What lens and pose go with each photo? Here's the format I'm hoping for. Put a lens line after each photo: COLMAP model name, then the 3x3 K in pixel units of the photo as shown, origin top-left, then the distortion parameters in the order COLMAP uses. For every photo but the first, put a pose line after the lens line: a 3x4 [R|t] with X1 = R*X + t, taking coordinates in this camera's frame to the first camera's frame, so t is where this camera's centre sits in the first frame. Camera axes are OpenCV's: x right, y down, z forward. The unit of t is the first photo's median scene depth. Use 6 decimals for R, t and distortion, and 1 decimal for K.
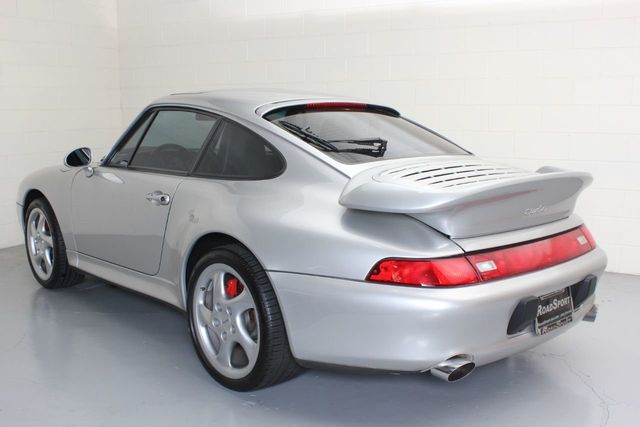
lens RADIAL K [[707.5, 0, 319.1], [0, 707.5, 213.4], [0, 0, 1]] dist [-0.099138, 0.000000]
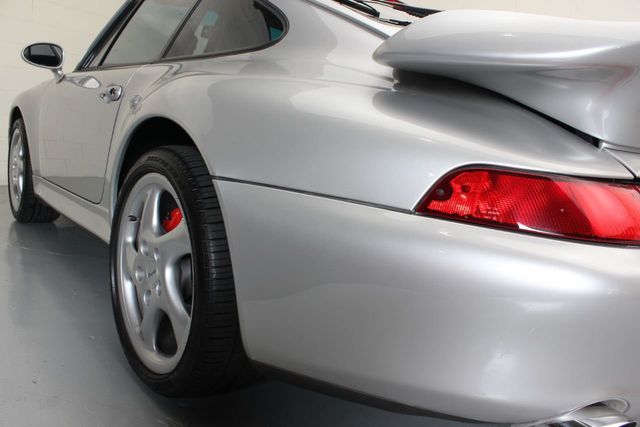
lens RADIAL K [[517.9, 0, 325.9], [0, 517.9, 225.6], [0, 0, 1]] dist [-0.090433, 0.023233]
pose [[0.992885, 0.116770, -0.023332, 0.015364], [-0.116467, 0.993097, 0.013931, 0.090873], [0.024797, -0.011114, 0.999631, 0.575759]]
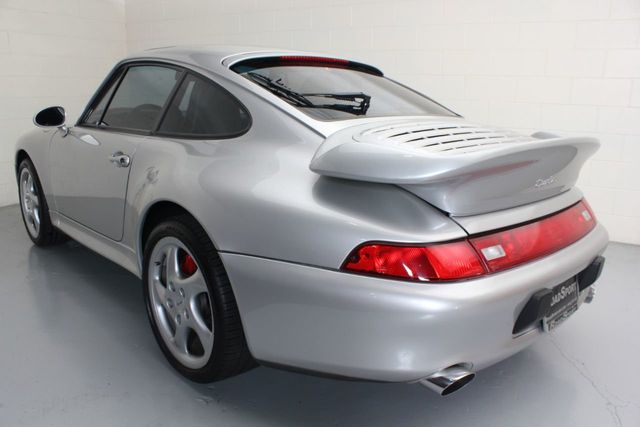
lens RADIAL K [[517.9, 0, 324.1], [0, 517.9, 226.9], [0, 0, 1]] dist [-0.090433, 0.023233]
pose [[0.999635, 0.015139, 0.022396, 0.029135], [-0.017368, 0.994535, 0.102946, -0.008301], [-0.020715, -0.103297, 0.994435, 0.375811]]
